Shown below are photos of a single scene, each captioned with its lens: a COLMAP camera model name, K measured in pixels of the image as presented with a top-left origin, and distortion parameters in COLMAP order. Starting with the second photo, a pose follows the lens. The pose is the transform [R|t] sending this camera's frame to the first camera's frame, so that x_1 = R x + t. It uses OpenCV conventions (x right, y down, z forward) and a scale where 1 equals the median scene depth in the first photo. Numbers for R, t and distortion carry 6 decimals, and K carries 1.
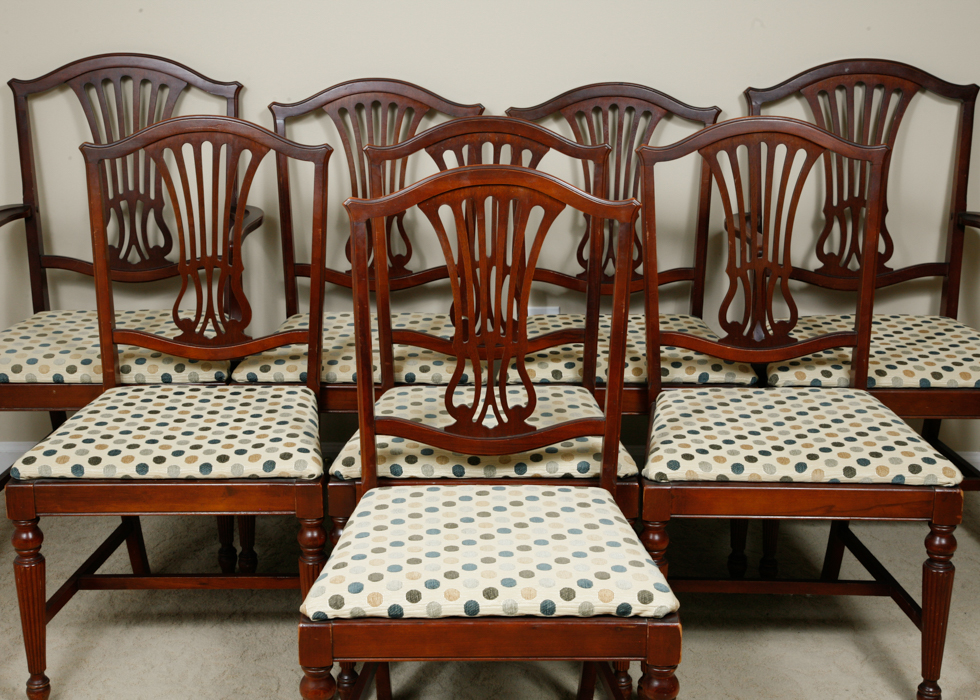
lens RADIAL K [[1441.3, 0, 488.5], [0, 1441.3, 356.1], [0, 0, 1]] dist [0.166658, 0.000000]
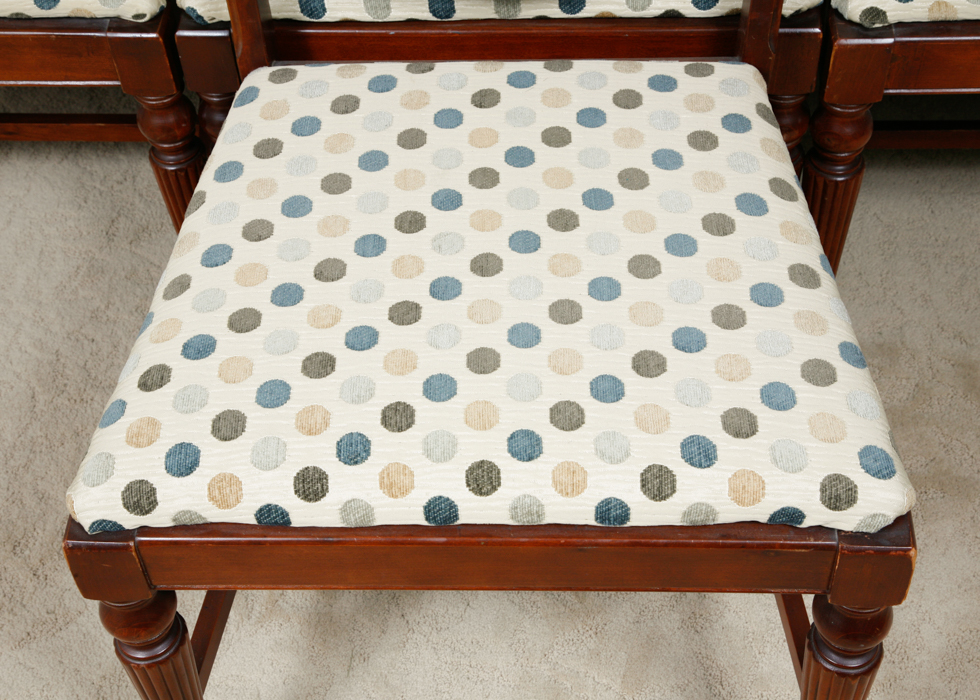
lens RADIAL K [[1559.3, 0, 483.9], [0, 1559.3, 355.3], [0, 0, 1]] dist [0.154723, 0.000000]
pose [[0.998189, 0.000579, -0.060145, 0.021987], [0.031570, 0.846099, 0.532090, -0.088742], [0.051197, -0.533026, 0.844549, 0.448289]]
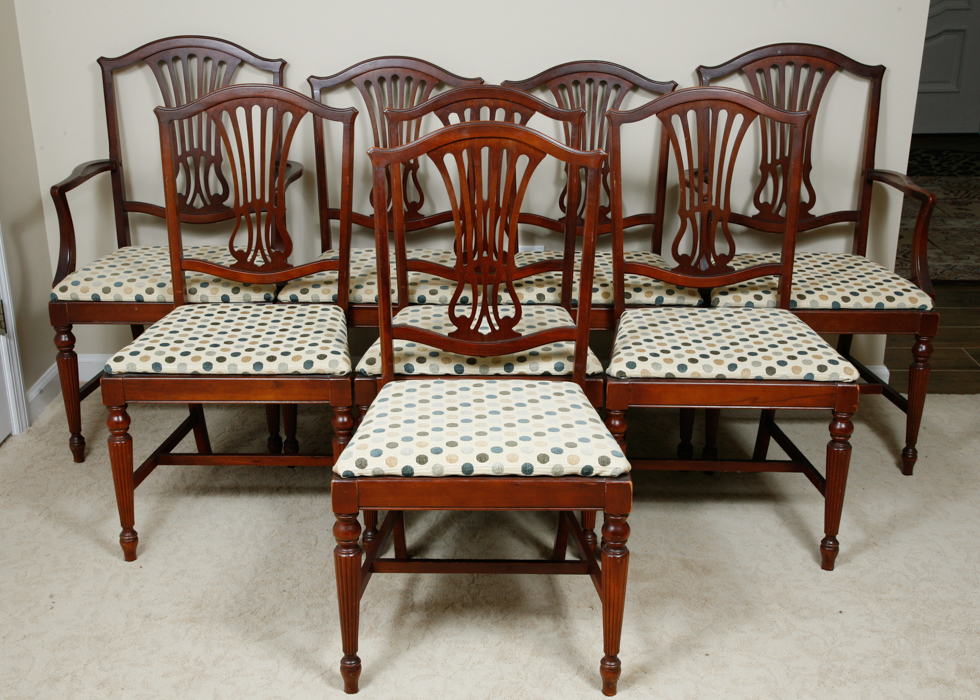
lens RADIAL K [[1225.3, 0, 490.0], [0, 1225.3, 358.0], [0, 0, 1]] dist [0.061055, 0.000000]
pose [[0.999985, 0.005021, -0.002317, 0.007294], [-0.004923, 0.999163, 0.040616, 0.023723], [0.002519, -0.040604, 0.999172, -0.051660]]
